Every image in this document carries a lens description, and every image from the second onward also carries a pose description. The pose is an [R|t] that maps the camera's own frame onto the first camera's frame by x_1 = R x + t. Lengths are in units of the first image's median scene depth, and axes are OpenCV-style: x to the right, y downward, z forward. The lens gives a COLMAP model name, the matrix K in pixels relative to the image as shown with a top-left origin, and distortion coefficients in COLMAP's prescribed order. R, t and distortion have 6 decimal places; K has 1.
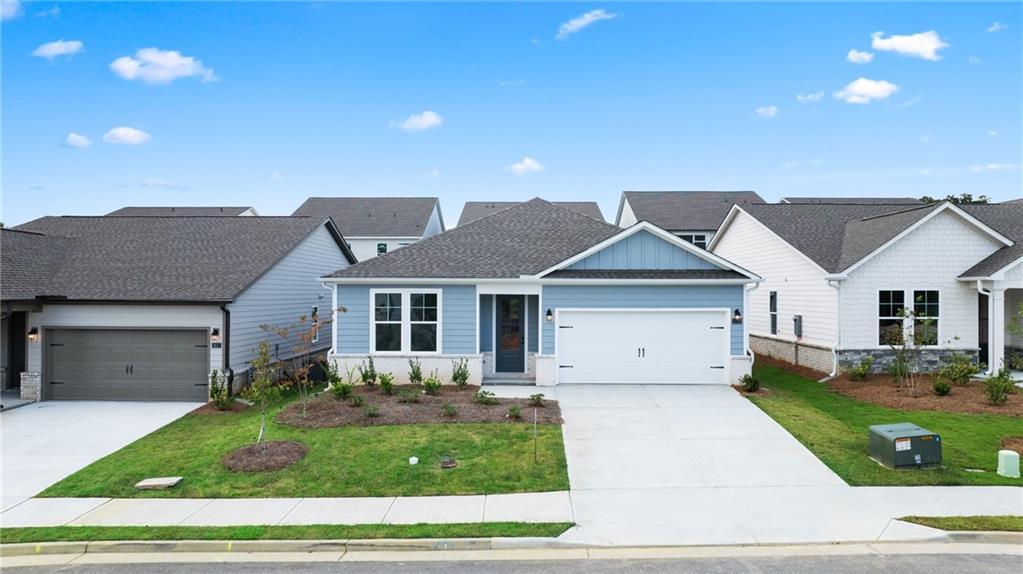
lens RADIAL K [[700.4, 0, 513.2], [0, 700.4, 288.0], [0, 0, 1]] dist [-0.001558, -0.002701]
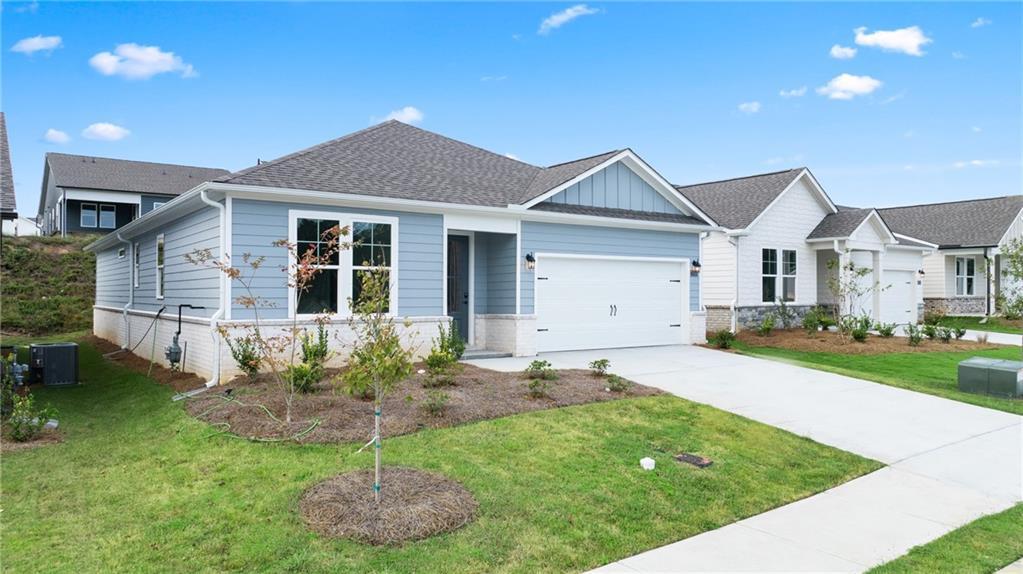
lens RADIAL K [[700.4, 0, 512.2], [0, 700.4, 288.6], [0, 0, 1]] dist [-0.001558, -0.002701]
pose [[0.817501, 0.002081, 0.575924, -0.391663], [-0.001864, 0.999998, -0.000969, 0.068248], [-0.575925, -0.000282, 0.817503, 0.398189]]
